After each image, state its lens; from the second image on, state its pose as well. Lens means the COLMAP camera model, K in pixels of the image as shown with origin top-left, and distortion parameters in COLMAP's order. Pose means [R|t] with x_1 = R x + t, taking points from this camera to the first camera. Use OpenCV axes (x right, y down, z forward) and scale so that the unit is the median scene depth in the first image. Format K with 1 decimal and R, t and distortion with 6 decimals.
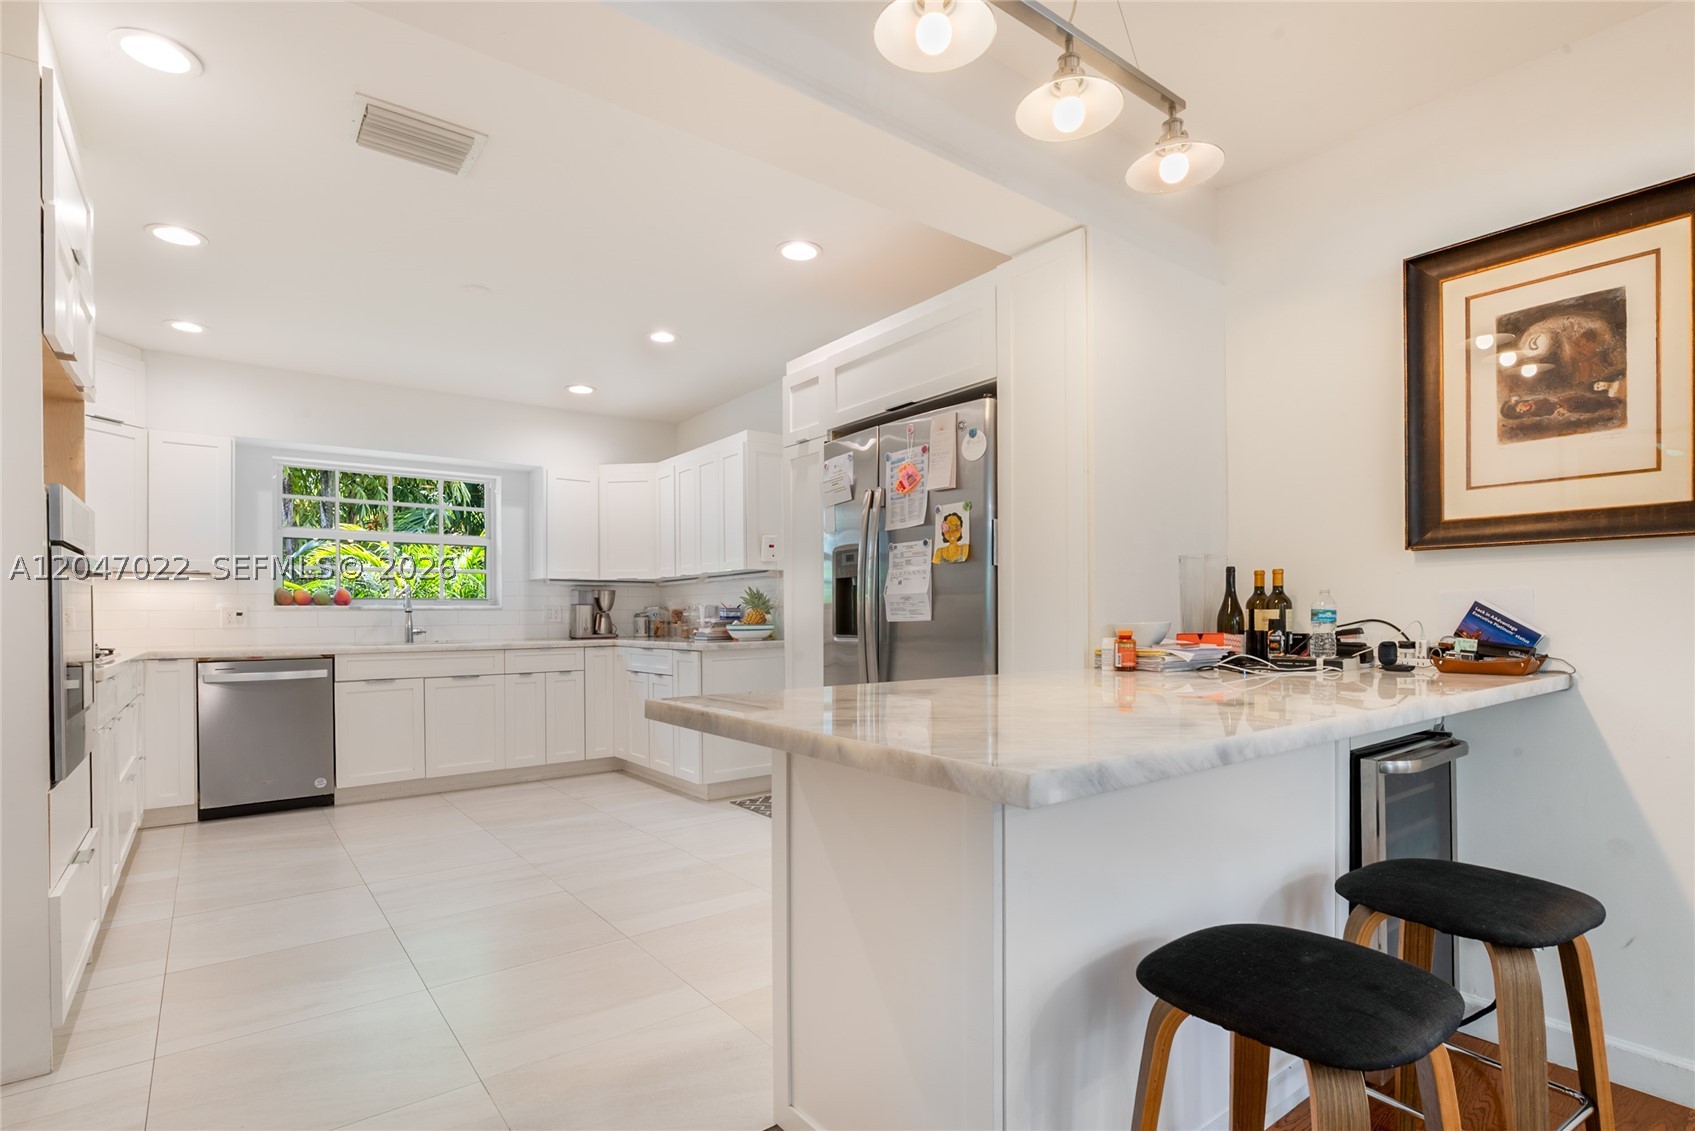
lens RADIAL K [[820.0, 0, 847.2], [0, 820.0, 609.4], [0, 0, 1]] dist [-0.001978, -0.000185]
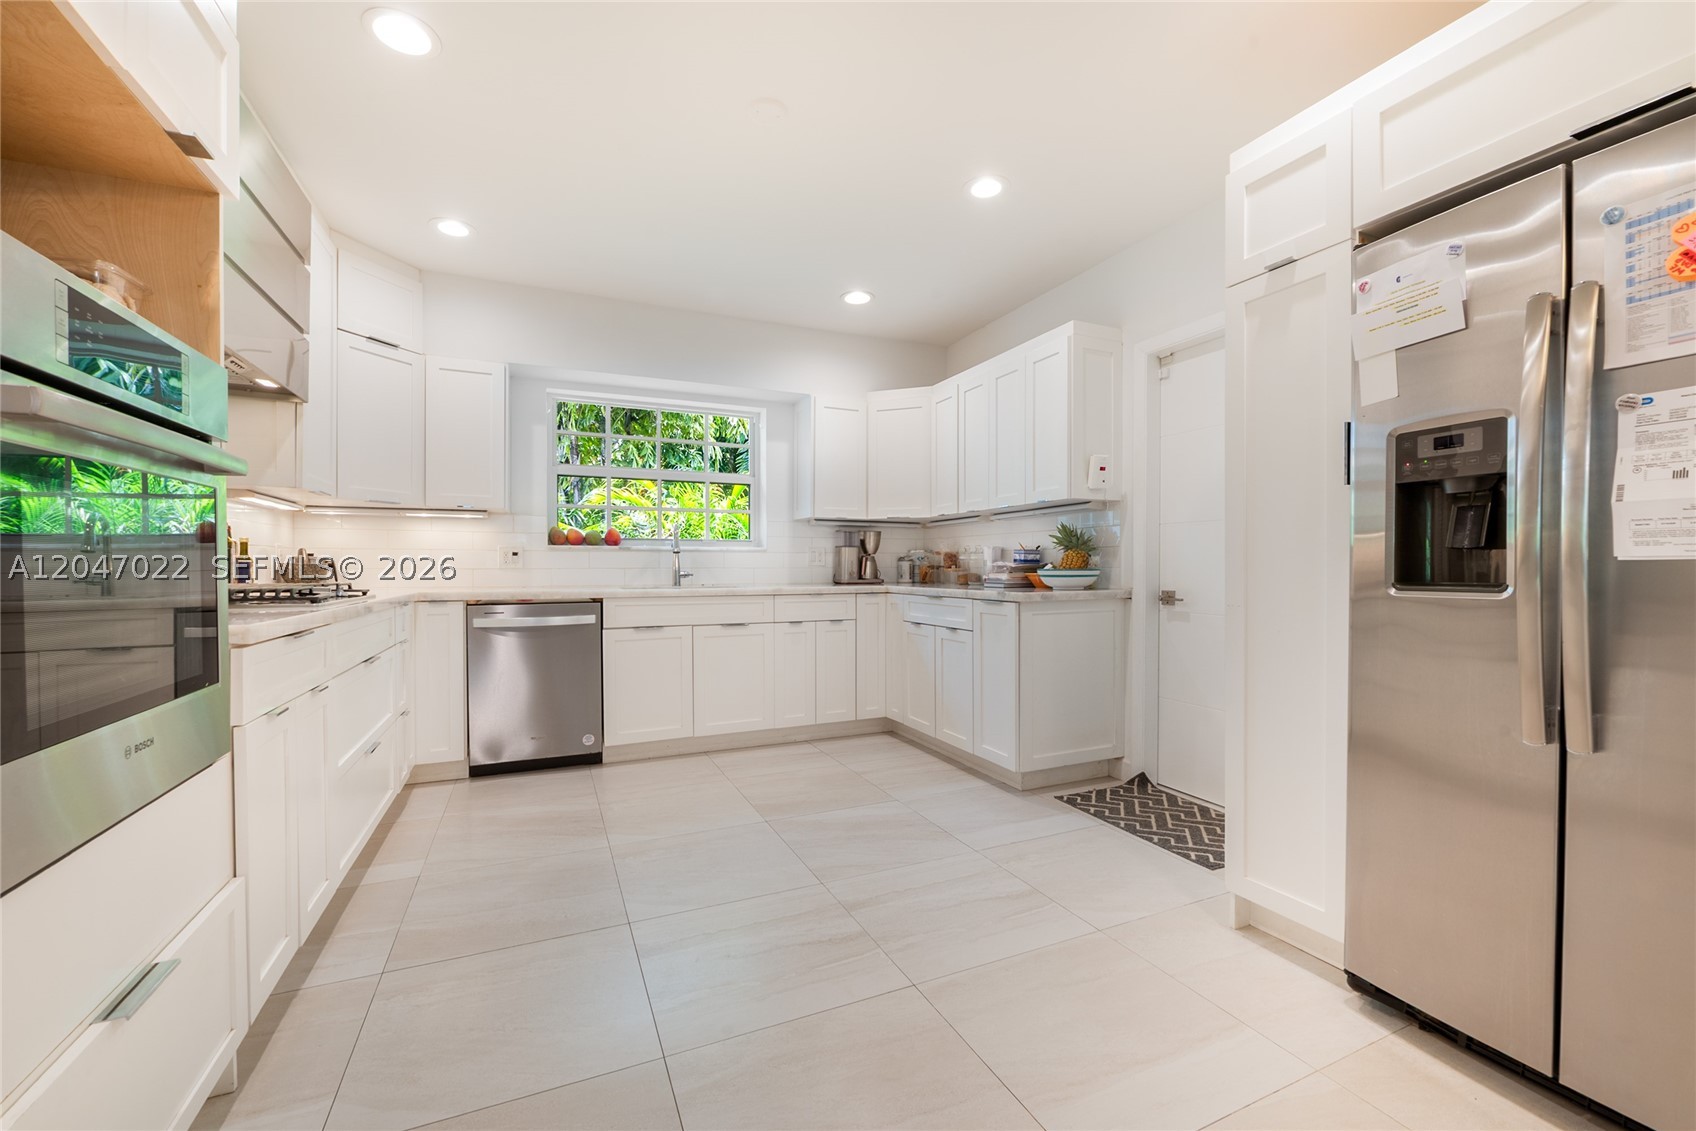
lens RADIAL K [[702.6, 0, 847.8], [0, 702.6, 567.6], [0, 0, 1]] dist [0.001441, -0.000108]
pose [[0.971154, 0.007894, -0.238324, -0.160599], [-0.005129, 0.999912, 0.012219, 0.009215], [0.238399, -0.010644, 0.971109, 0.280308]]
